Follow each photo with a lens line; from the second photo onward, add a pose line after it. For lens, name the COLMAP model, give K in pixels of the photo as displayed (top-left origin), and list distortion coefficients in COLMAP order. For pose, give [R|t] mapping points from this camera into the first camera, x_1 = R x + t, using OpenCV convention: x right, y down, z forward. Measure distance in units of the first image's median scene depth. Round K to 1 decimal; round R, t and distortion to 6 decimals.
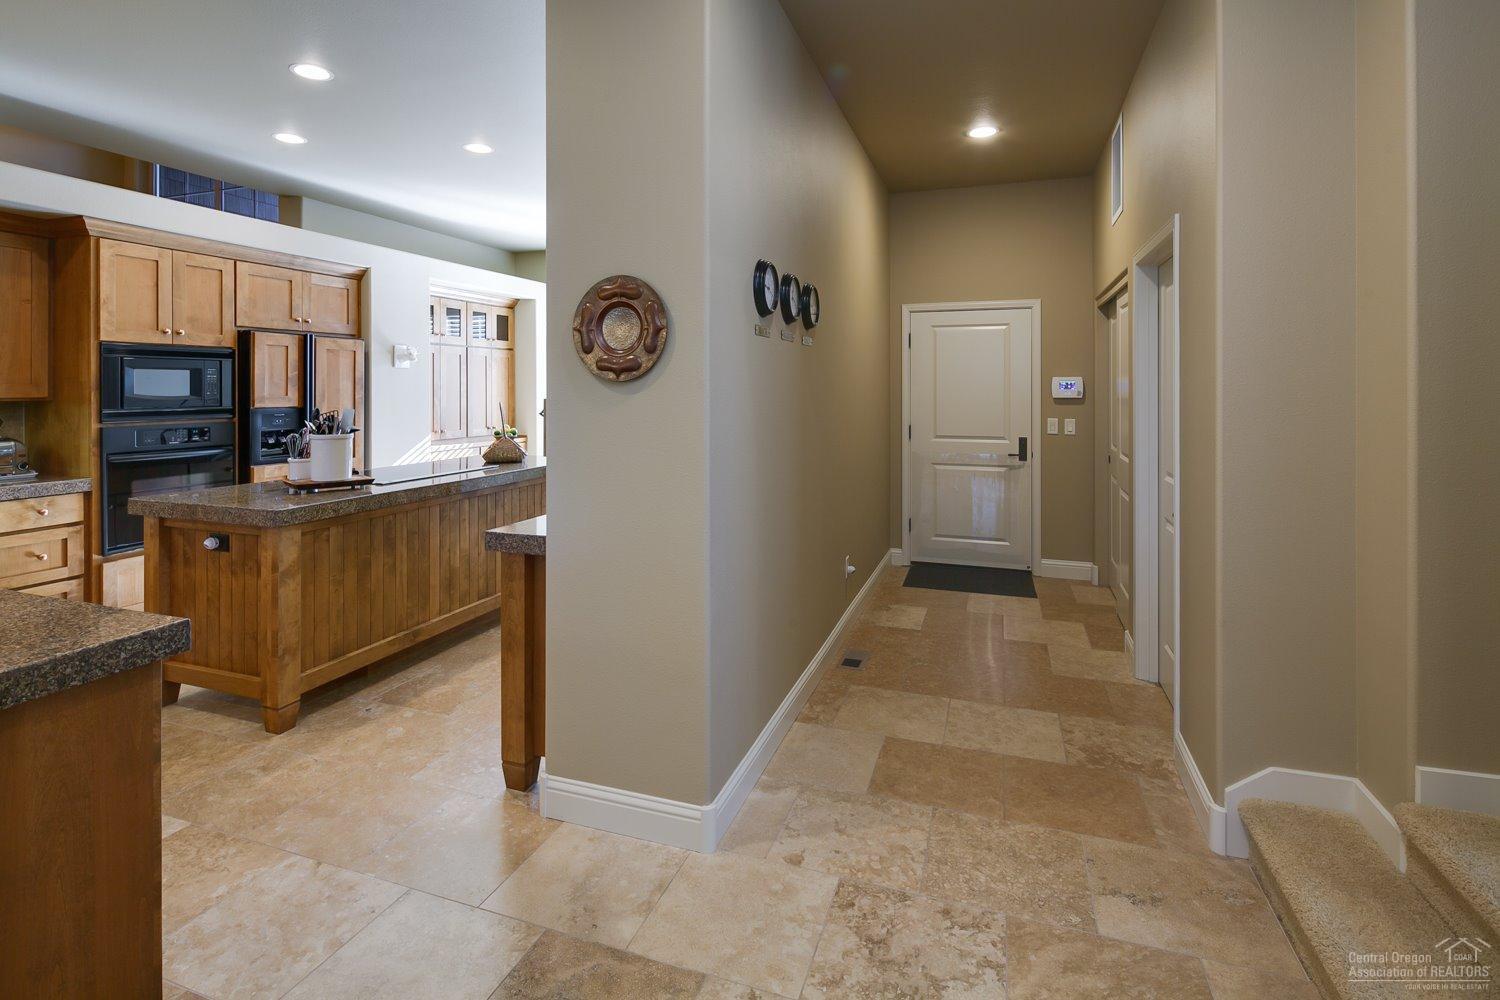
lens RADIAL K [[726.6, 0, 748.7], [0, 726.6, 386.9], [0, 0, 1]] dist [-0.000796, -0.001414]
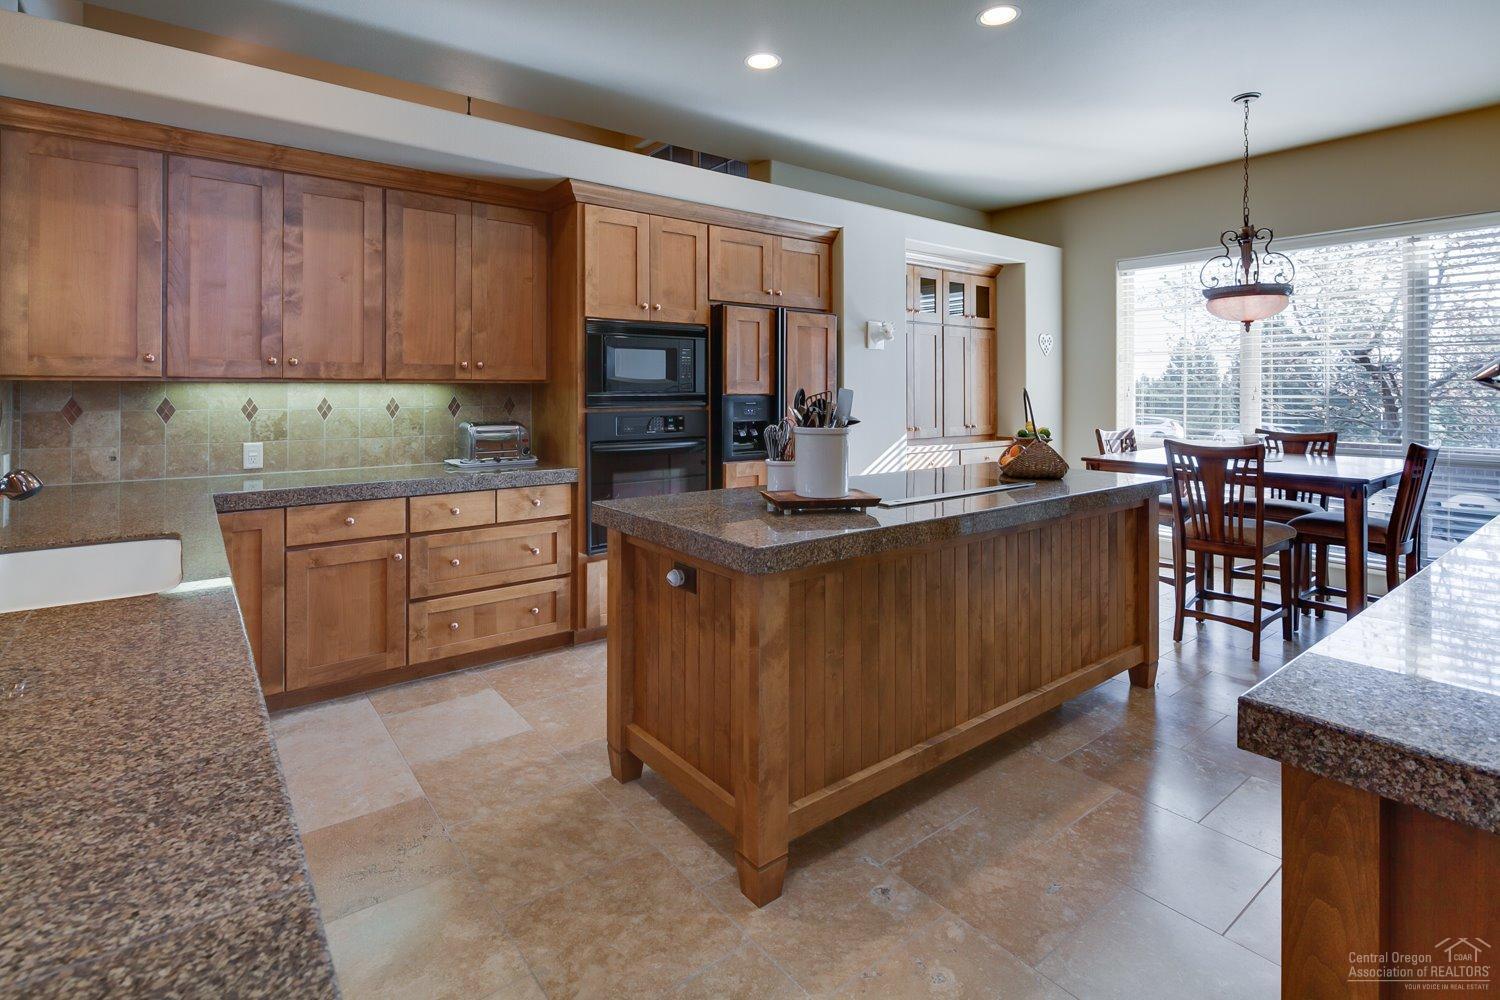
lens RADIAL K [[726.6, 0, 748.7], [0, 726.6, 386.9], [0, 0, 1]] dist [-0.000796, -0.001414]
pose [[0.843925, 0.000038, -0.536462, -0.233543], [-0.000544, 1.000000, -0.000784, 0.024415], [0.536462, 0.000953, 0.843924, 0.341684]]
